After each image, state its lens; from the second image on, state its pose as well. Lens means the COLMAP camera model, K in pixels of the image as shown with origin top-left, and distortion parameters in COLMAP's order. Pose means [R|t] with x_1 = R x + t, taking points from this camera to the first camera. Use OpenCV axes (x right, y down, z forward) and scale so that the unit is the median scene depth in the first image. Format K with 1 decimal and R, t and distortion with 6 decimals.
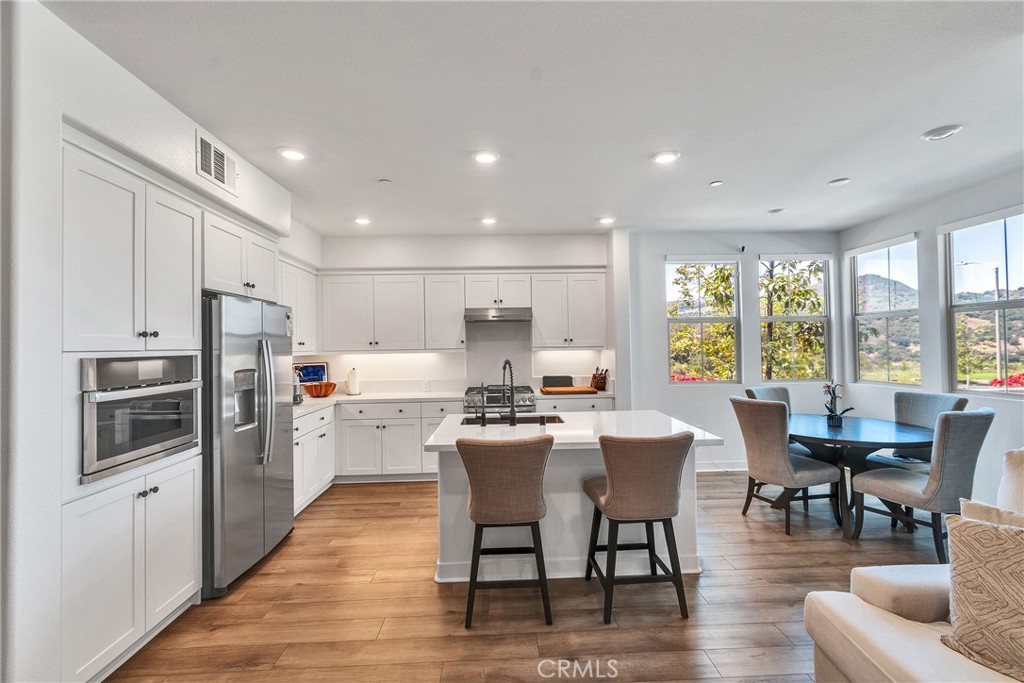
lens RADIAL K [[448.1, 0, 511.2], [0, 448.1, 340.0], [0, 0, 1]] dist [0.000696, 0.000405]
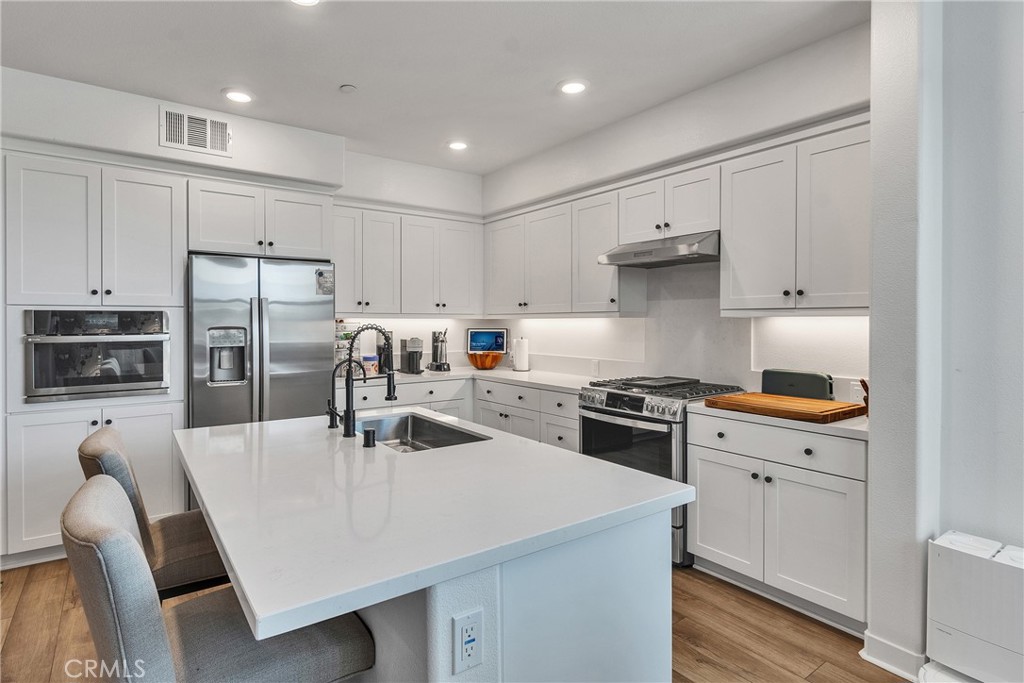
lens RADIAL K [[526.6, 0, 503.2], [0, 526.6, 327.4], [0, 0, 1]] dist [-0.016127, -0.000815]
pose [[0.552250, 0.026482, -0.833258, 0.416280], [0.002666, 0.999434, 0.033530, 0.016584], [0.833674, -0.020739, 0.551867, 0.488265]]
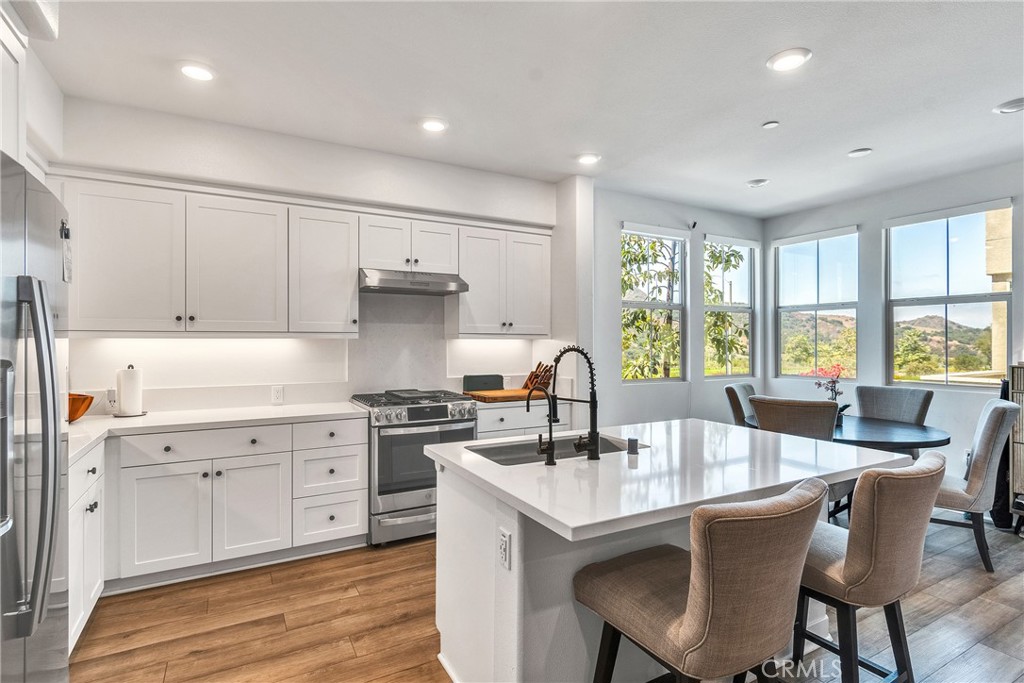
lens RADIAL K [[508.5, 0, 517.4], [0, 508.5, 341.3], [0, 0, 1]] dist [-0.002897, -0.000920]
pose [[0.891101, 0.016633, 0.453501, -0.230341], [-0.021603, 0.999750, 0.005781, 0.022557], [-0.453291, -0.014949, 0.891237, 0.280747]]
